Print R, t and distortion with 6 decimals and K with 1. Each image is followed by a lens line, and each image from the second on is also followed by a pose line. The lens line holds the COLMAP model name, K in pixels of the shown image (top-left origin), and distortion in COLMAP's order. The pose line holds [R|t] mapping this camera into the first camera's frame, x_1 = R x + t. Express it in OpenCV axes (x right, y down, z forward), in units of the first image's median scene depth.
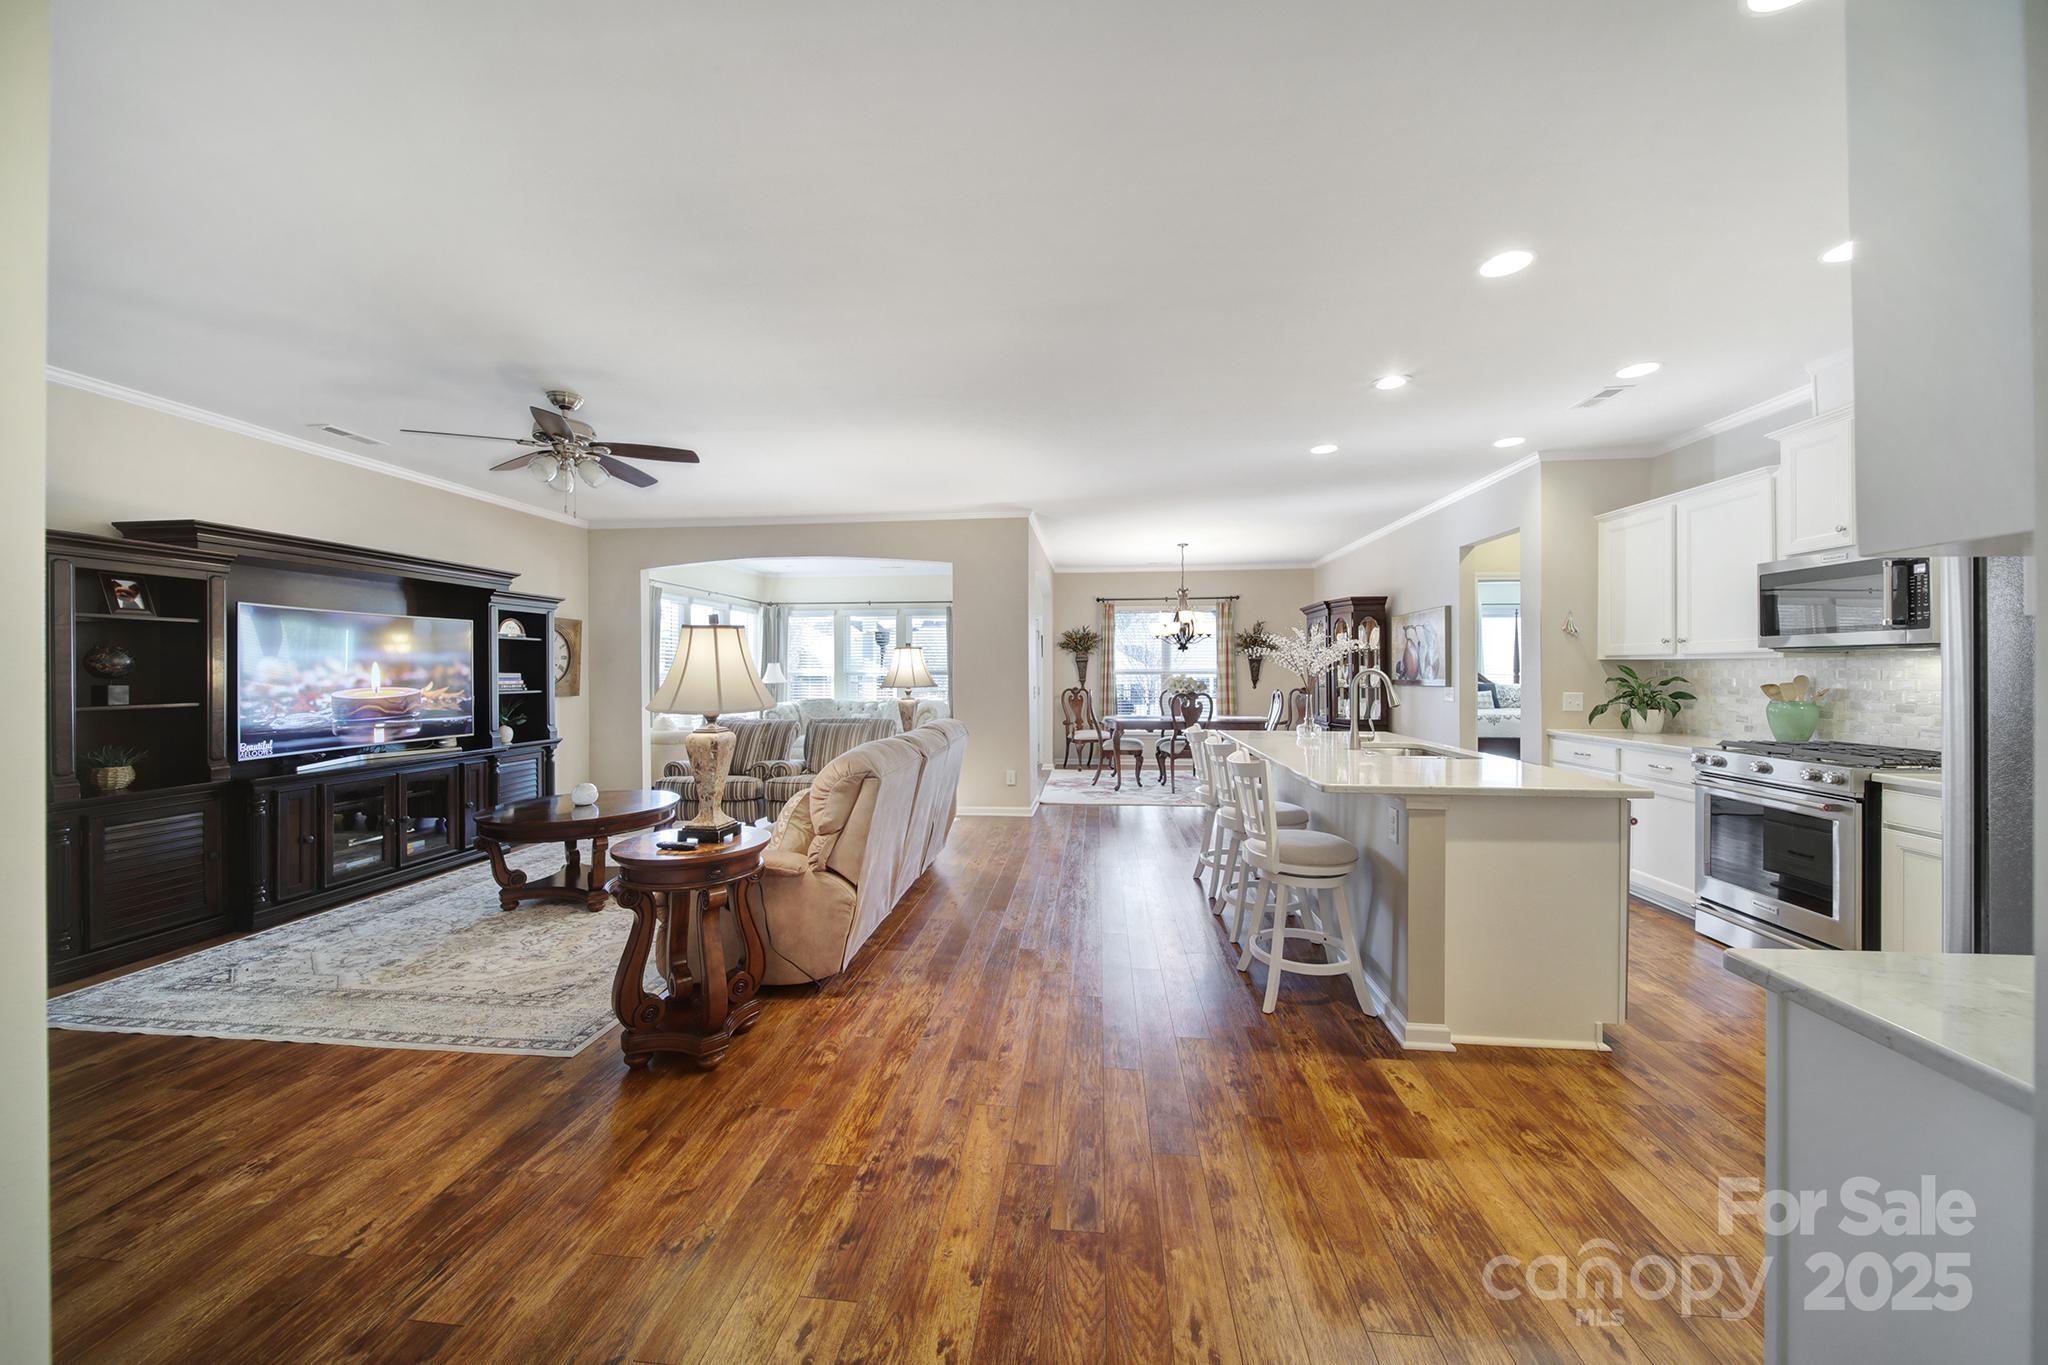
lens RADIAL K [[715.5, 0, 1021.6], [0, 715.5, 671.0], [0, 0, 1]] dist [0.000522, -0.002076]
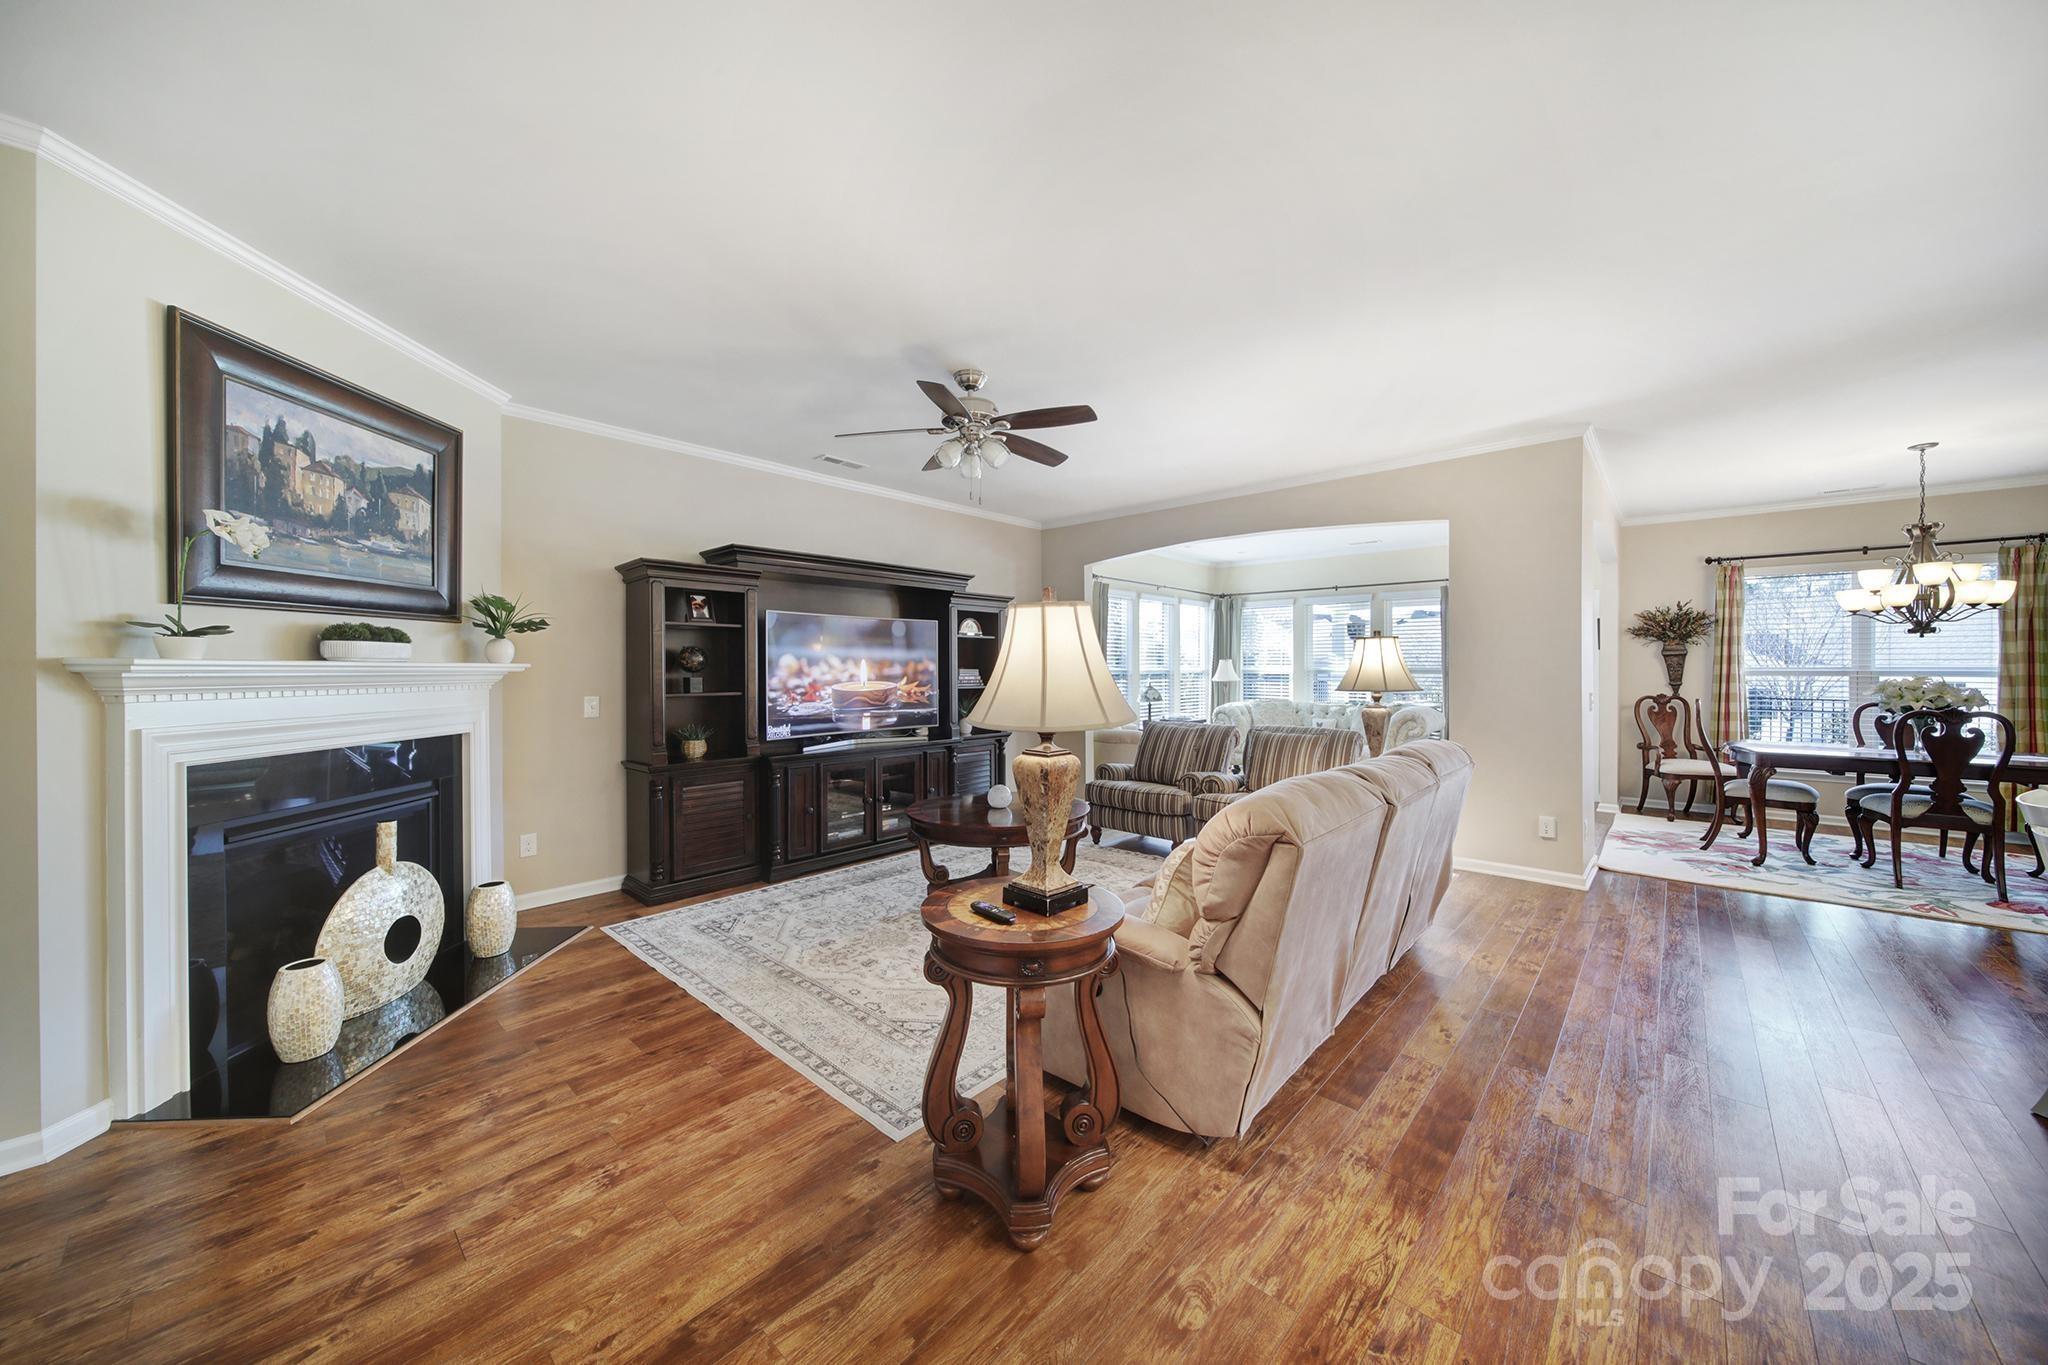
lens RADIAL K [[715.5, 0, 1021.6], [0, 715.5, 671.0], [0, 0, 1]] dist [0.000522, -0.002076]
pose [[0.803355, 0.006081, -0.595469, -0.018707], [-0.003539, 0.999979, 0.005437, -0.000660], [0.595490, -0.002260, 0.803360, 0.245907]]
